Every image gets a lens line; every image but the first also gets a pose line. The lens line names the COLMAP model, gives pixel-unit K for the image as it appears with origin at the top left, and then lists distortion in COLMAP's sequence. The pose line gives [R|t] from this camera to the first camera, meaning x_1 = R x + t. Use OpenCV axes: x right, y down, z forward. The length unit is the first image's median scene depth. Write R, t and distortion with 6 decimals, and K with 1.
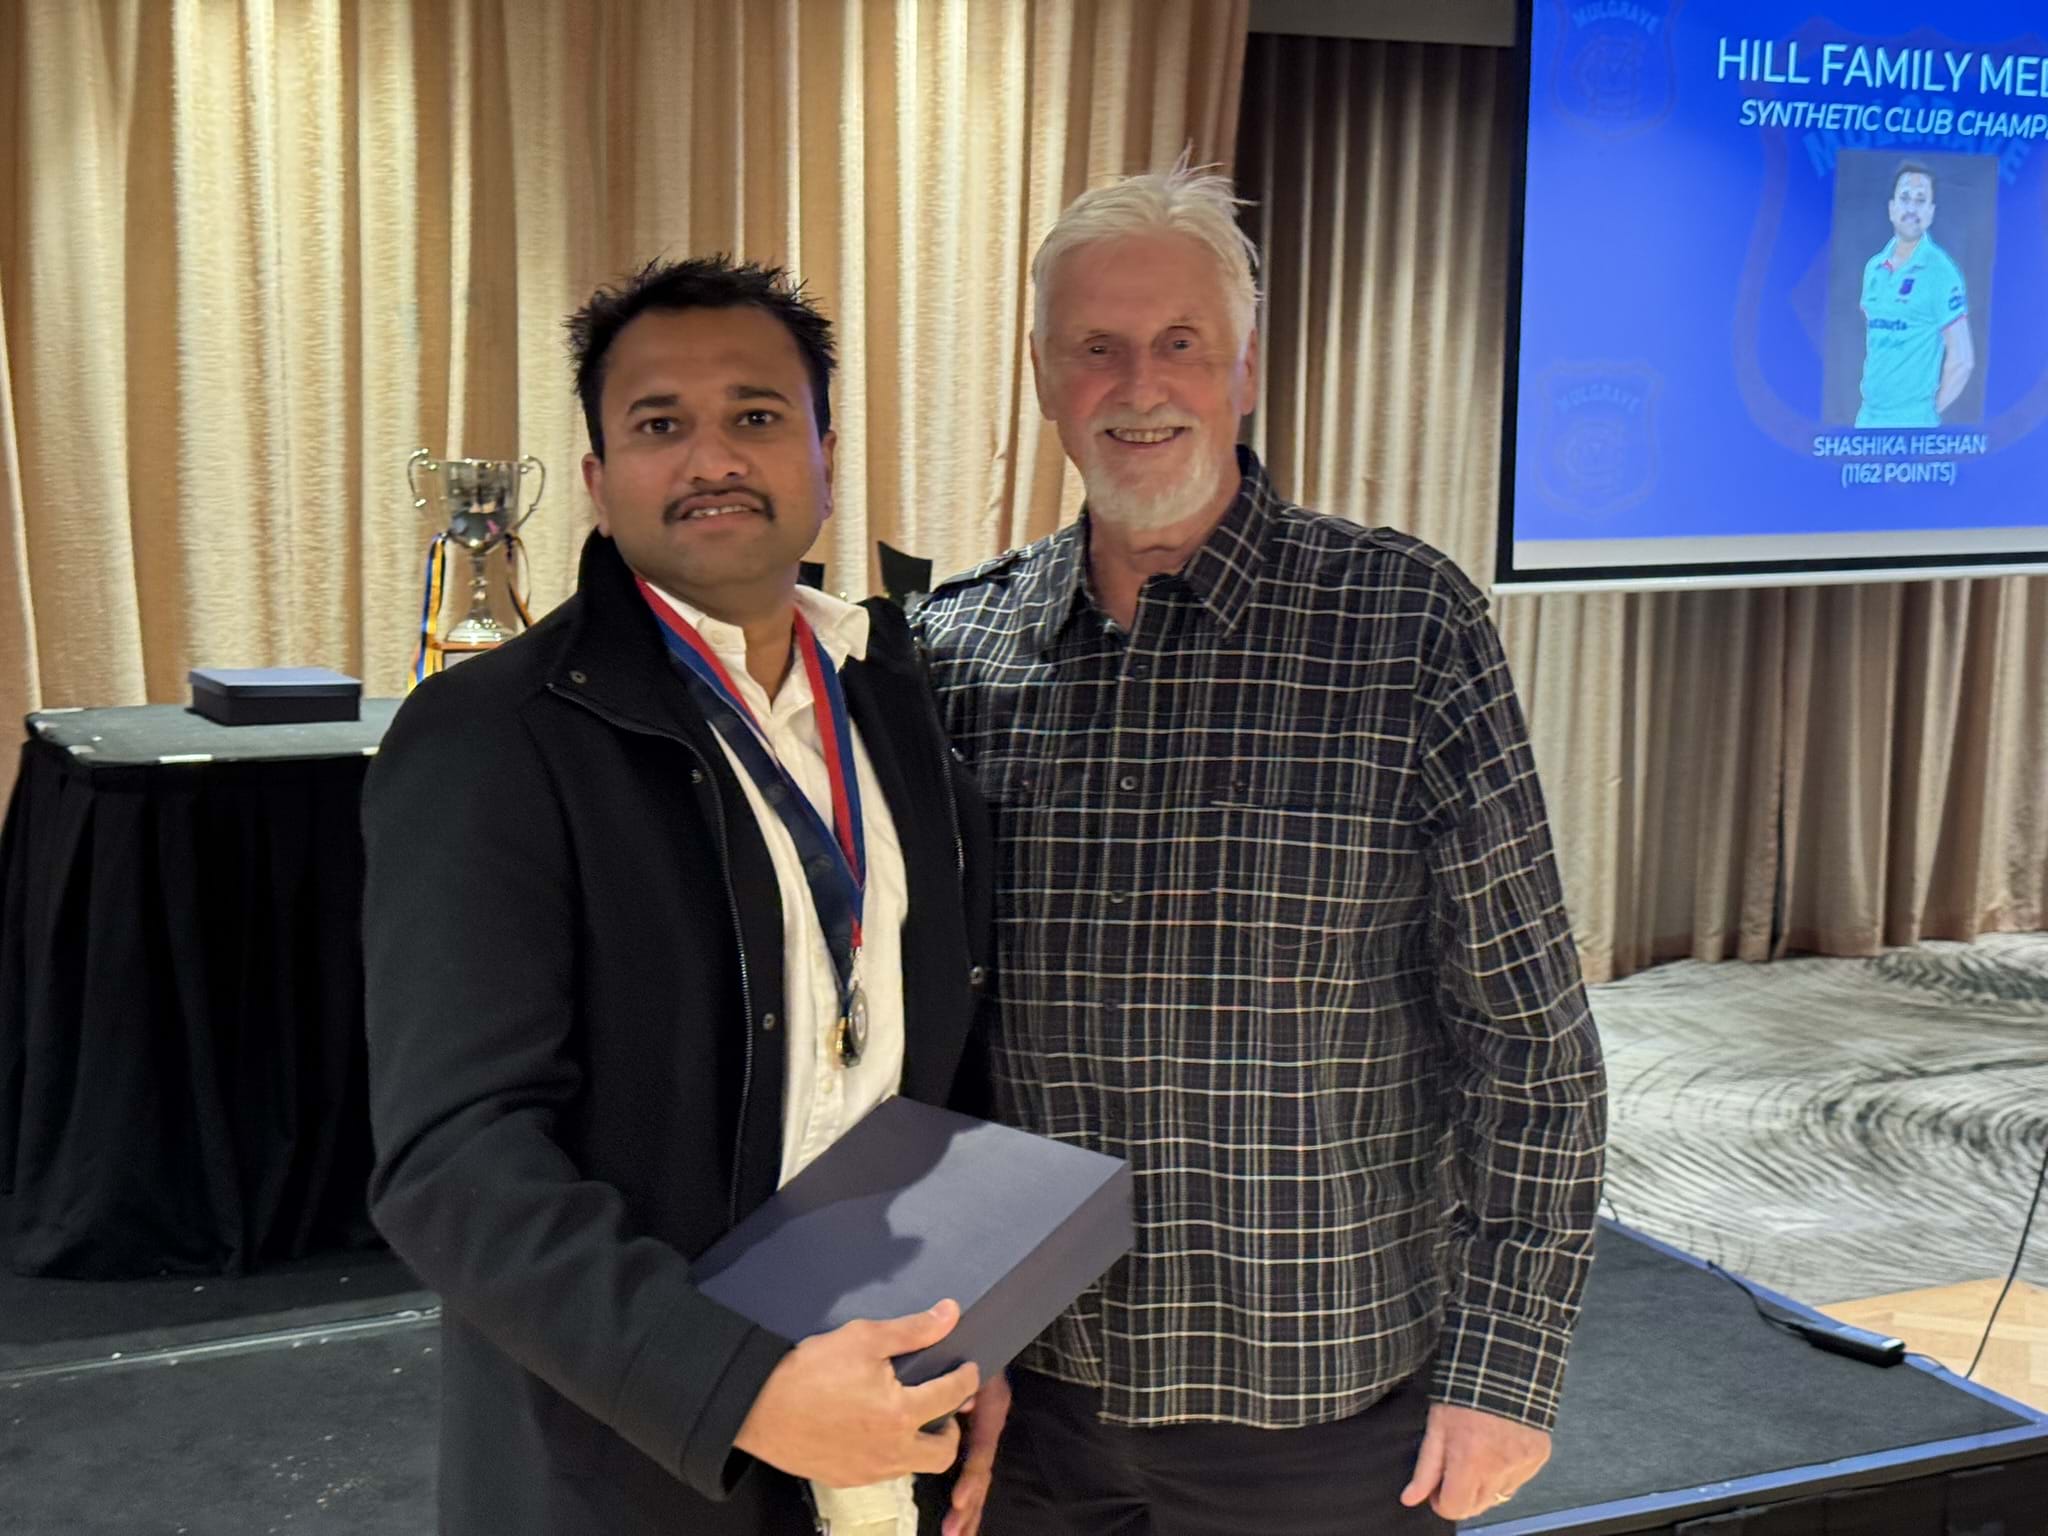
lens RADIAL K [[2863.2, 0, 1020.3], [0, 2863.2, 767.5], [0, 0, 1]] dist [0.135409, 0.000000]
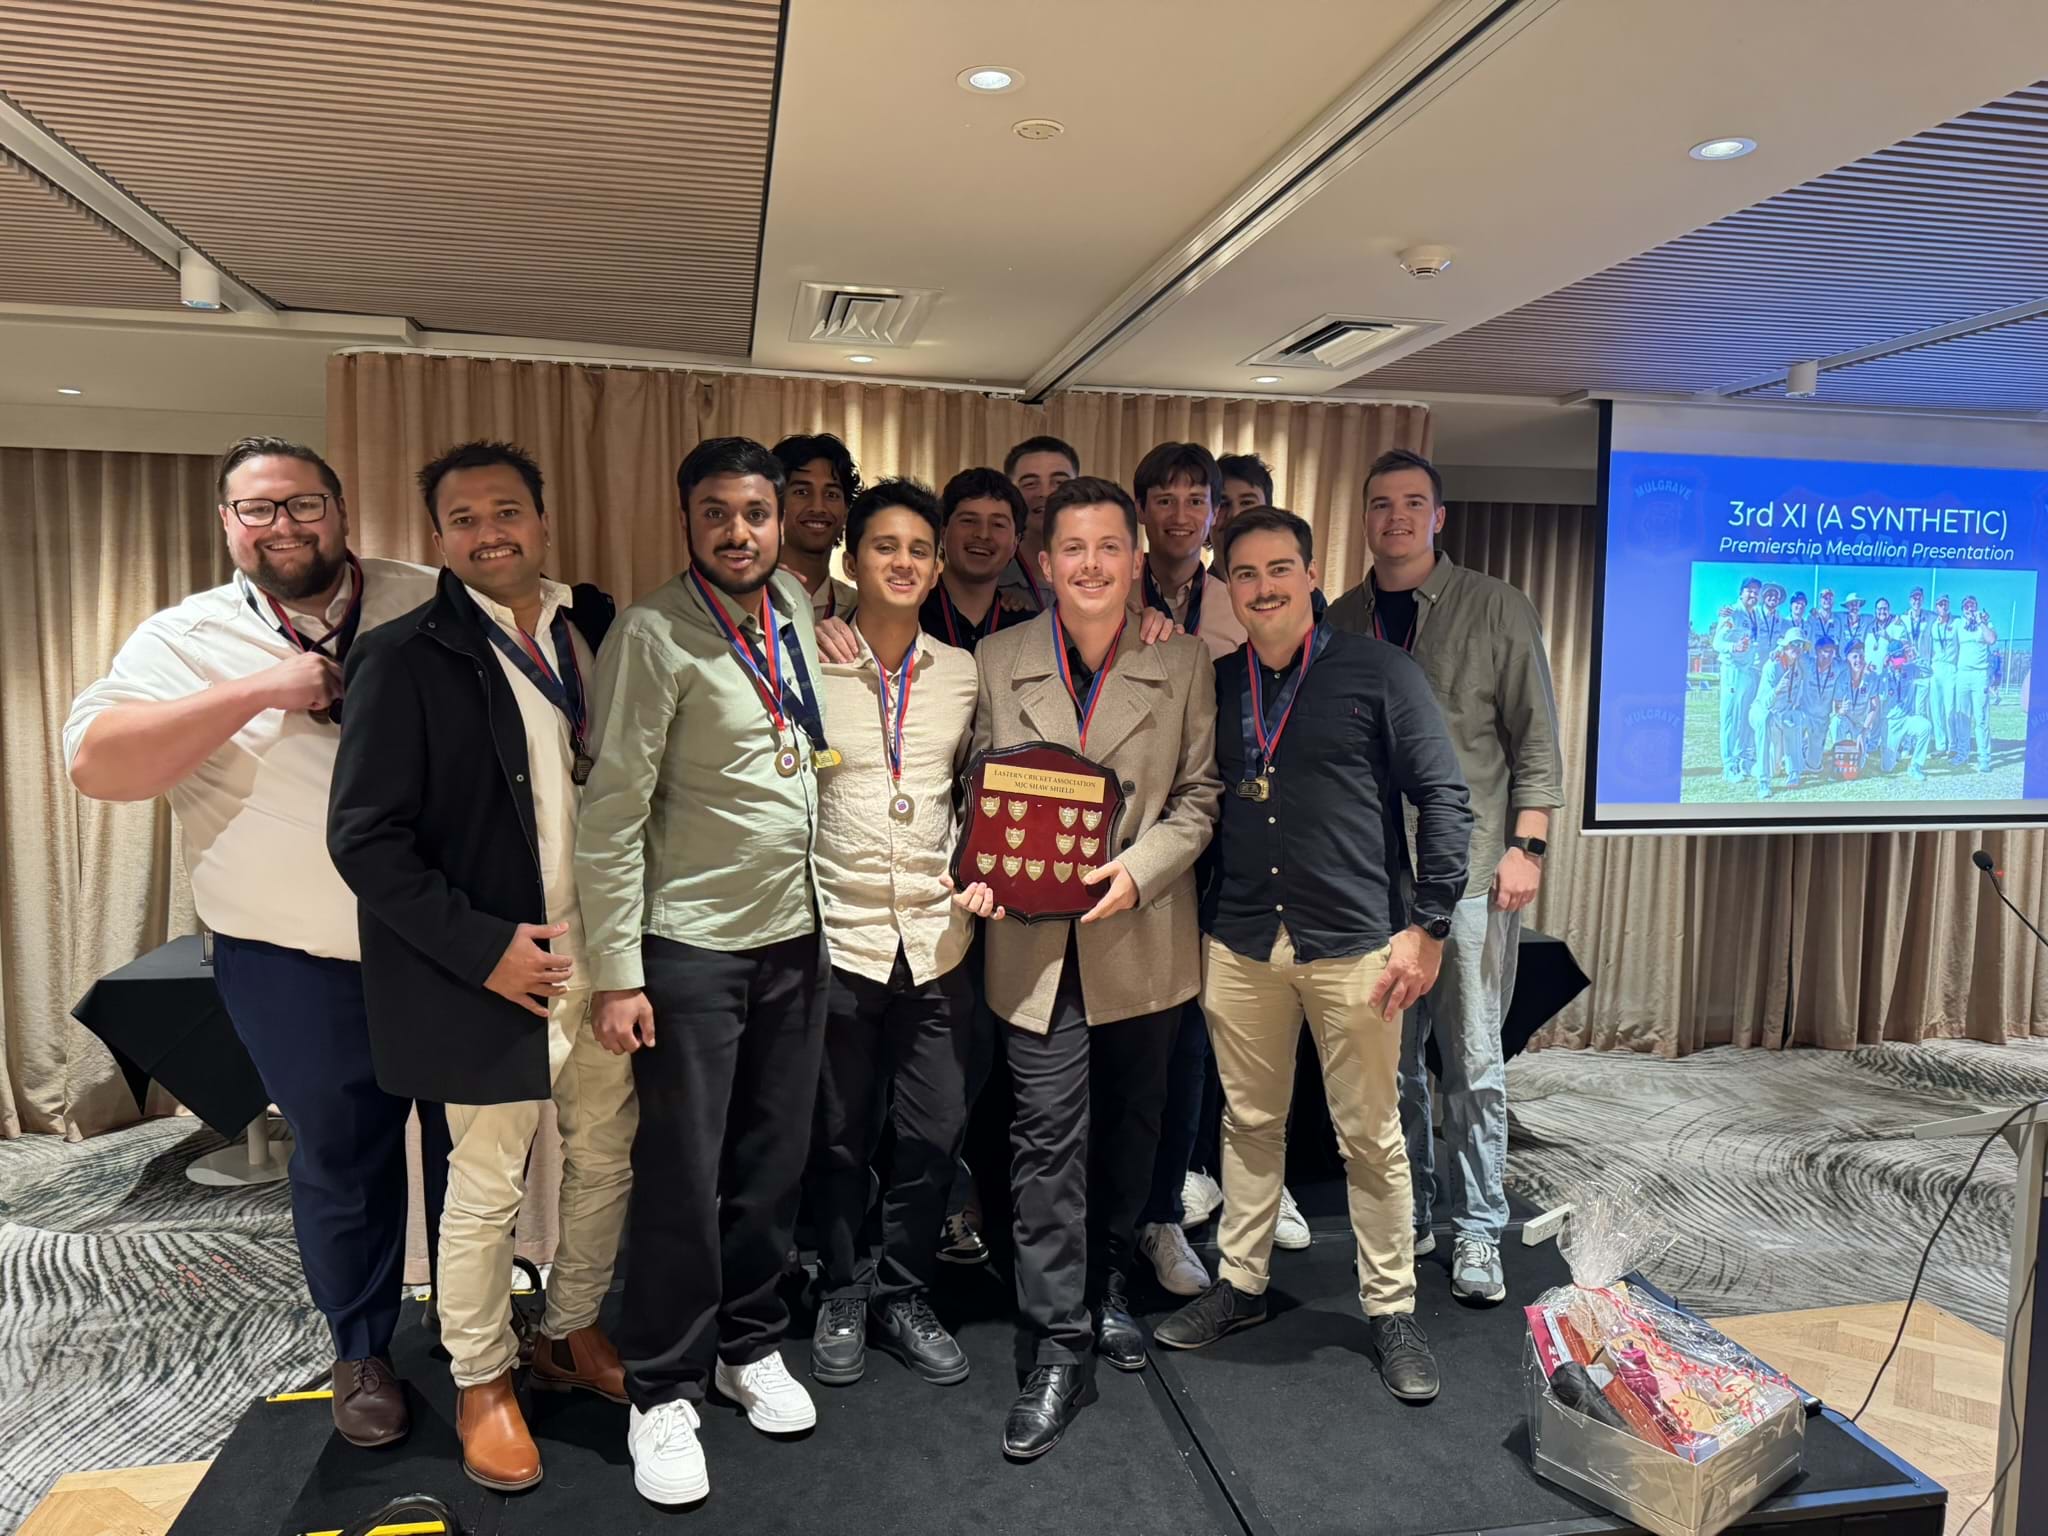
lens RADIAL K [[1447.2, 0, 1026.8], [0, 1447.2, 770.3], [0, 0, 1]] dist [-0.004257, 0.009947]
pose [[0.968465, 0.028182, -0.247552, 0.050536], [-0.043963, 0.997322, -0.058454, -0.028475], [0.245241, 0.067494, 0.967110, 0.106416]]
